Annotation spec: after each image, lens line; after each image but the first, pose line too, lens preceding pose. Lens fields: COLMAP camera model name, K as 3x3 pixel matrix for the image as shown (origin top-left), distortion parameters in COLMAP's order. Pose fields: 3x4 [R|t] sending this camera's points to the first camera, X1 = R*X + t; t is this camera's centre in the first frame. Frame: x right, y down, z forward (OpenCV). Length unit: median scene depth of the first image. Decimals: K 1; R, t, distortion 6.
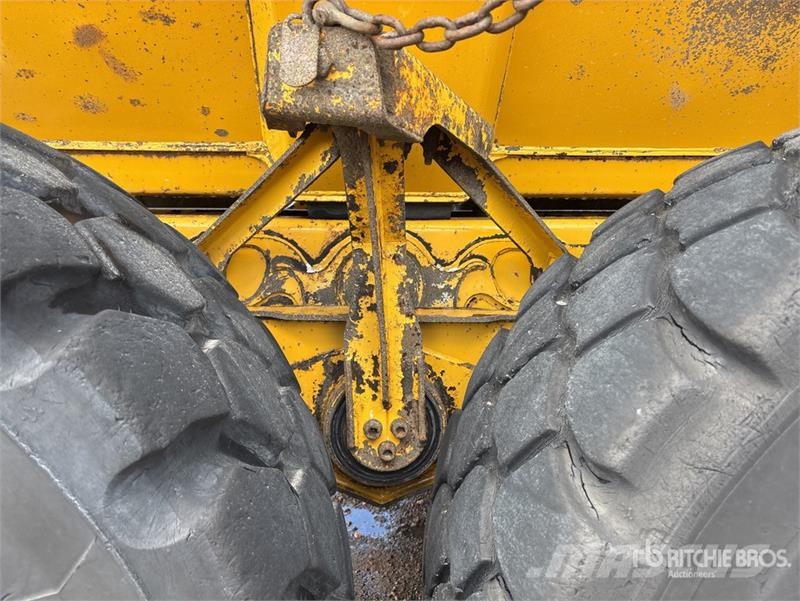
lens RADIAL K [[606.8, 0, 410.0], [0, 606.8, 300.5], [0, 0, 1]] dist [-0.000070, -0.003449]
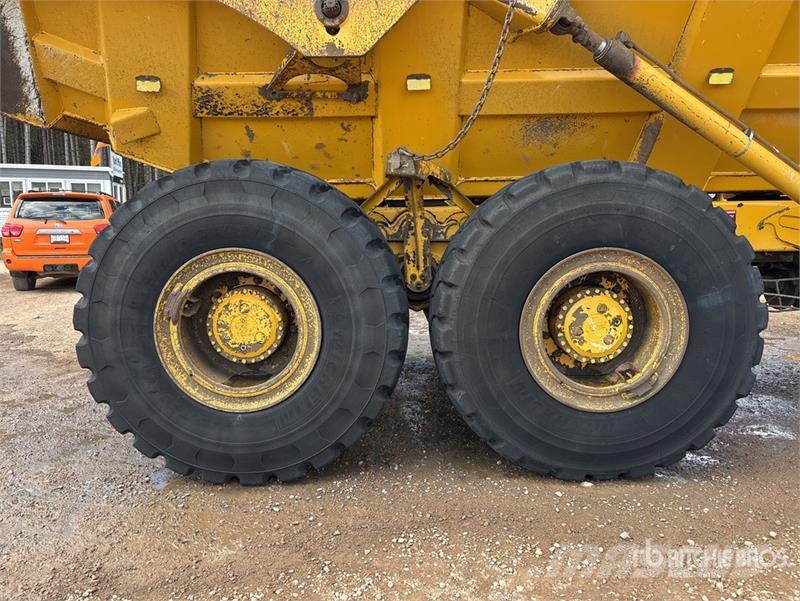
lens RADIAL K [[615.1, 0, 392.2], [0, 615.1, 303.0], [0, 0, 1]] dist [0.023487, -0.010297]
pose [[0.995152, -0.006040, -0.098164, 0.126226], [0.003432, 0.999637, -0.026712, 0.416890], [0.098289, 0.026246, 0.994812, -1.937590]]
